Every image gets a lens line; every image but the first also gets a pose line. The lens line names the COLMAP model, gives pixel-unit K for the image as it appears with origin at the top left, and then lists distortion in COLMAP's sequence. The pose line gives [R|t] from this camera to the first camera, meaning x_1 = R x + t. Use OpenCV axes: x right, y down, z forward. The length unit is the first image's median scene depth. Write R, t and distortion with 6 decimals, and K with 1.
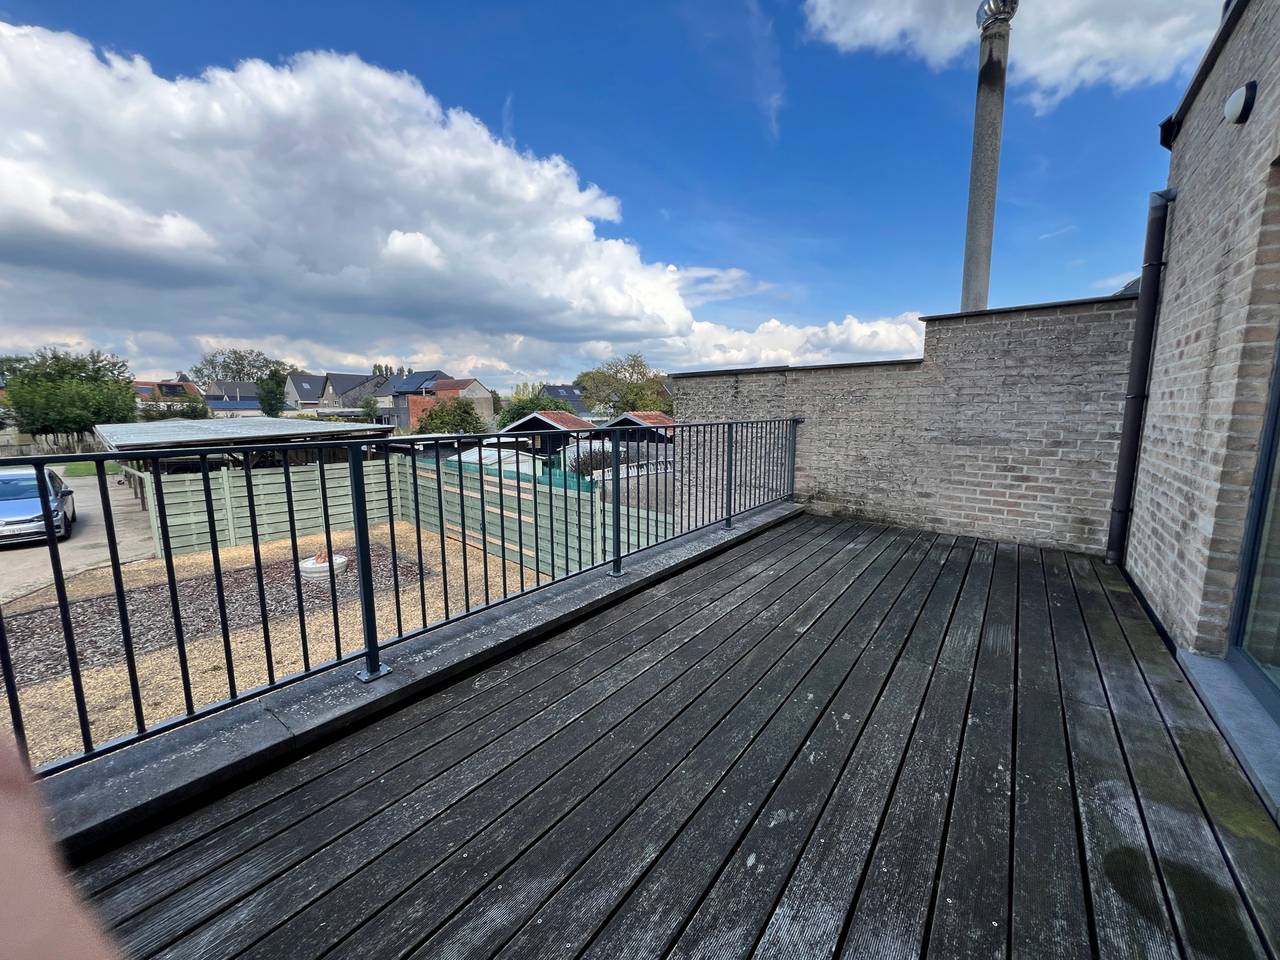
lens RADIAL K [[513.2, 0, 639.6], [0, 513.2, 478.2], [0, 0, 1]] dist [-0.000816, 0.000331]
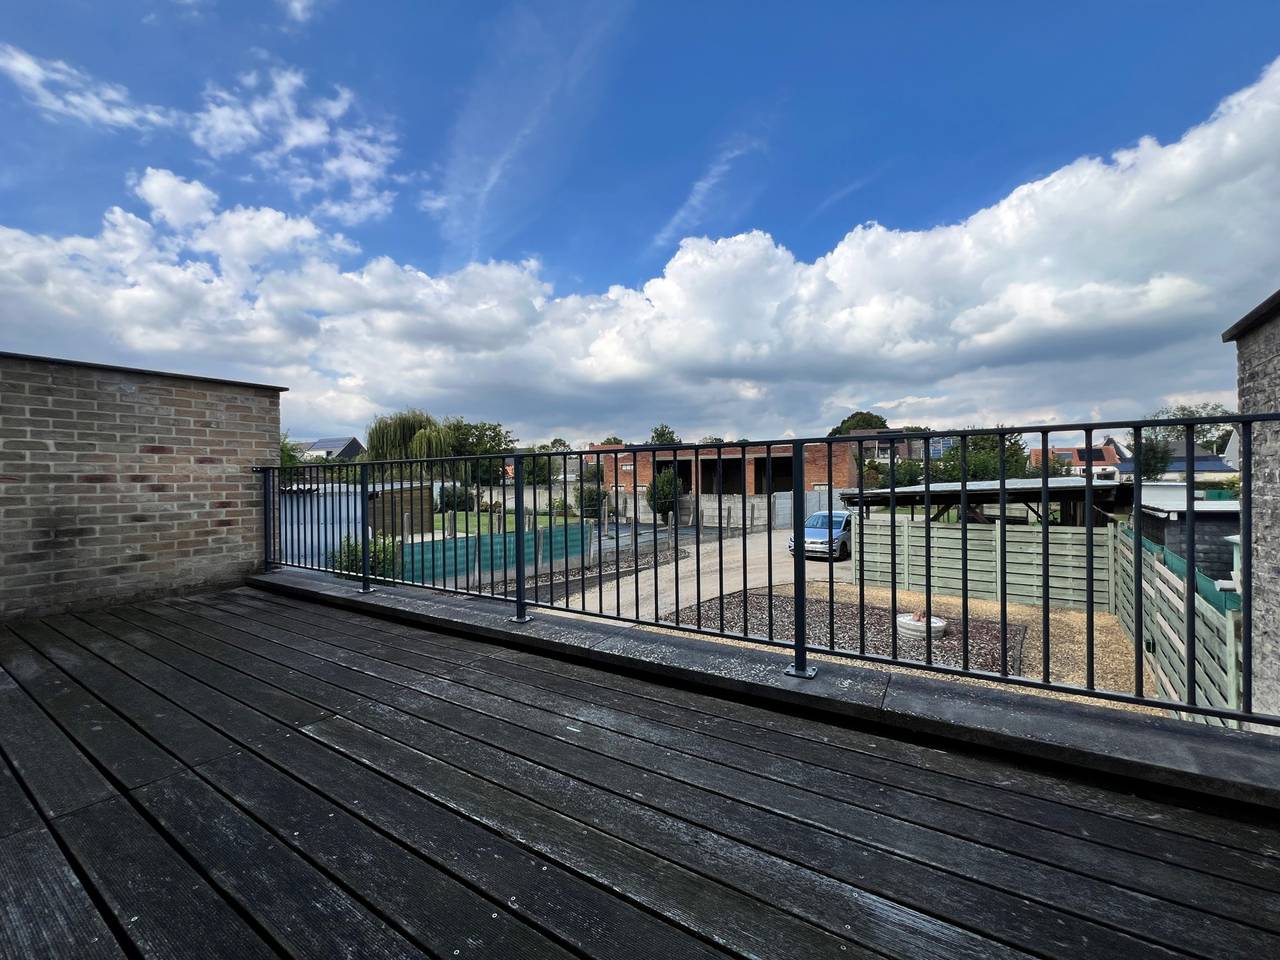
lens RADIAL K [[513.2, 0, 640.6], [0, 513.2, 485.3], [0, 0, 1]] dist [-0.000816, 0.000331]
pose [[0.071355, 0.008861, -0.997412, 0.741183], [-0.120916, 0.992663, 0.000169, -0.059757], [0.990095, 0.120591, 0.071903, 0.973428]]
